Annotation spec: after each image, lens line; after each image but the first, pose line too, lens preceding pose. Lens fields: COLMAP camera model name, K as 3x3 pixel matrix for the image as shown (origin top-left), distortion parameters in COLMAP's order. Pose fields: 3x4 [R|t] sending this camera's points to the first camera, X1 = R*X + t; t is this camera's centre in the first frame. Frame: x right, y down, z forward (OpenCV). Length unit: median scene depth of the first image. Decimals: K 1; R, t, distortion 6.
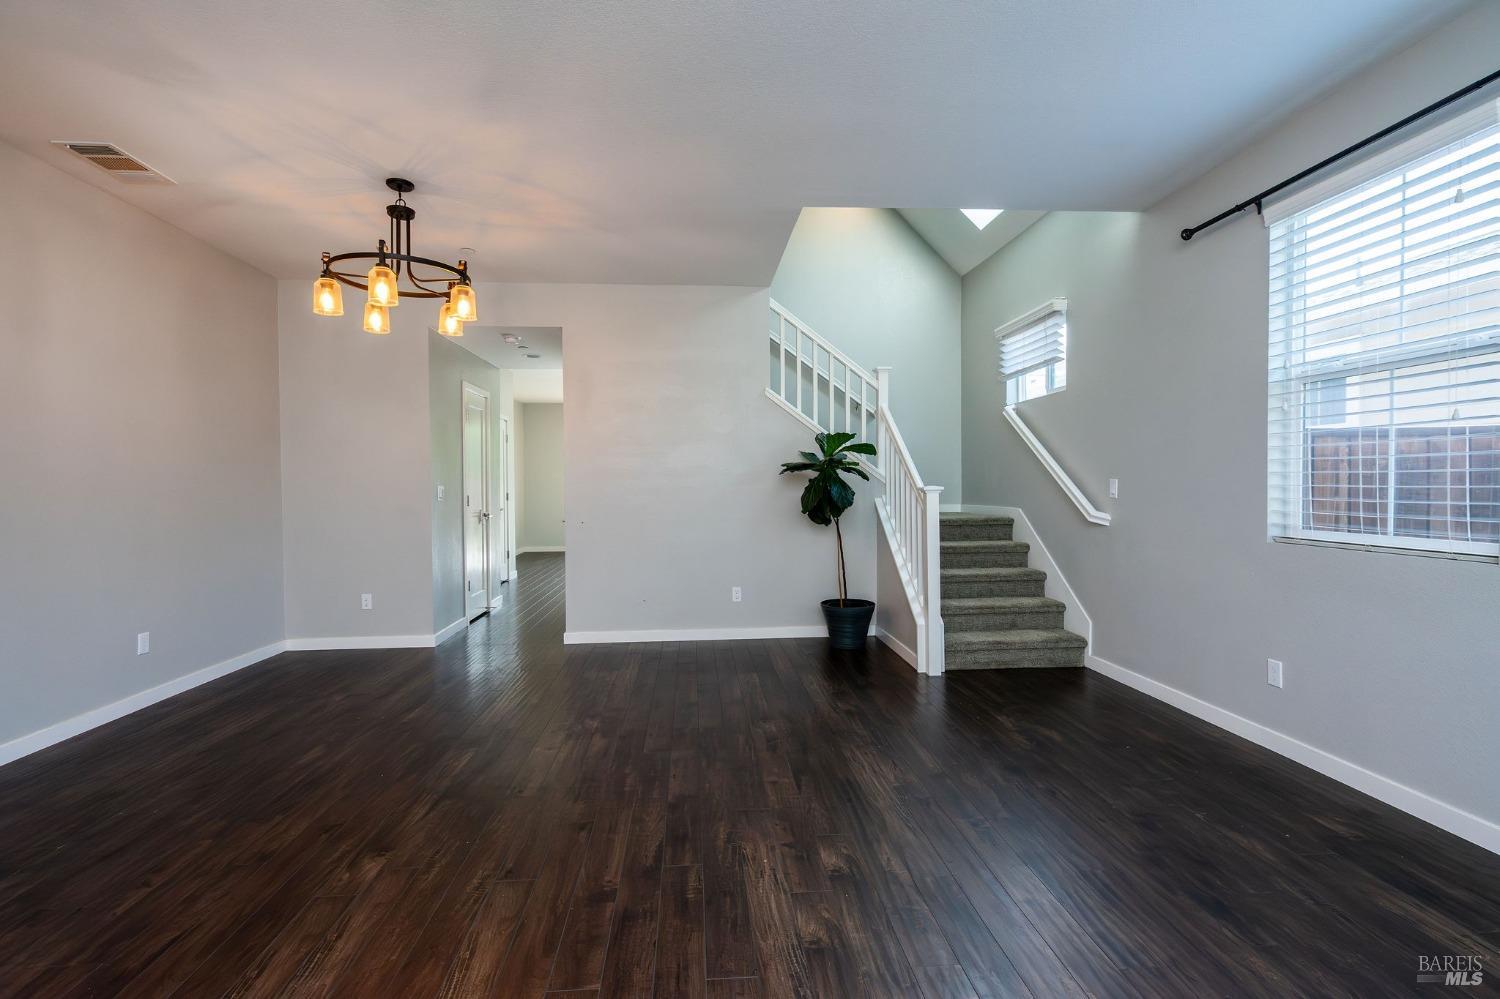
lens RADIAL K [[713.7, 0, 735.0], [0, 713.7, 496.6], [0, 0, 1]] dist [-0.012076, 0.006275]
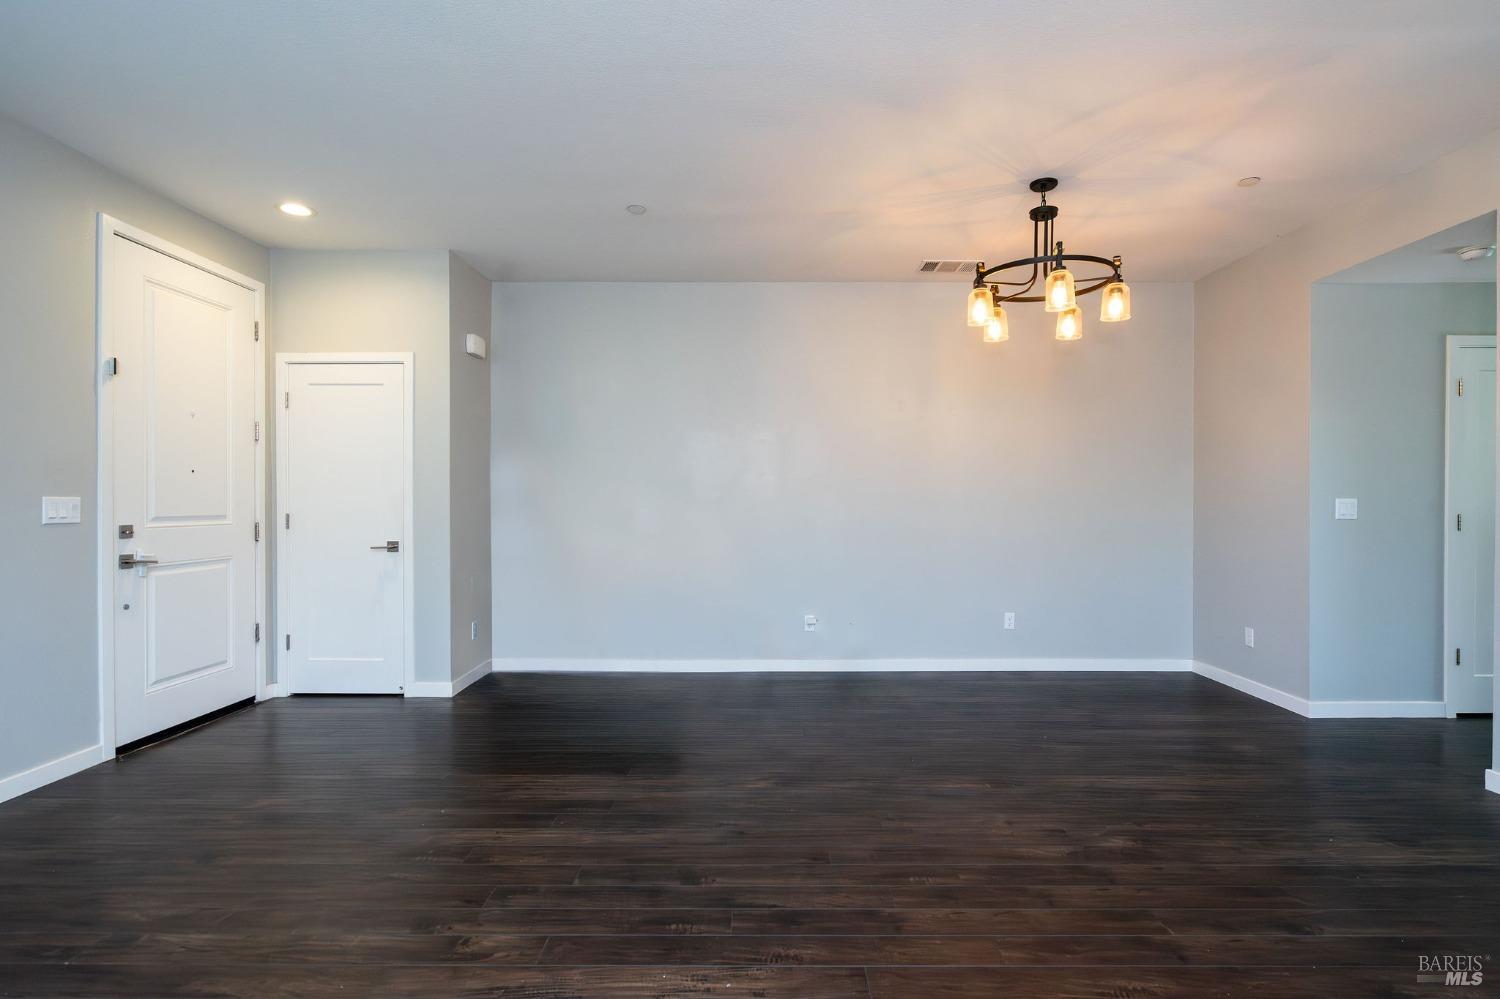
lens RADIAL K [[713.7, 0, 752.0], [0, 713.7, 506.0], [0, 0, 1]] dist [-0.012076, 0.006275]
pose [[-0.106110, 0.013499, -0.994263, 0.673684], [-0.015523, 0.999764, 0.015230, -0.019837], [0.994233, 0.017050, -0.105876, 0.919016]]
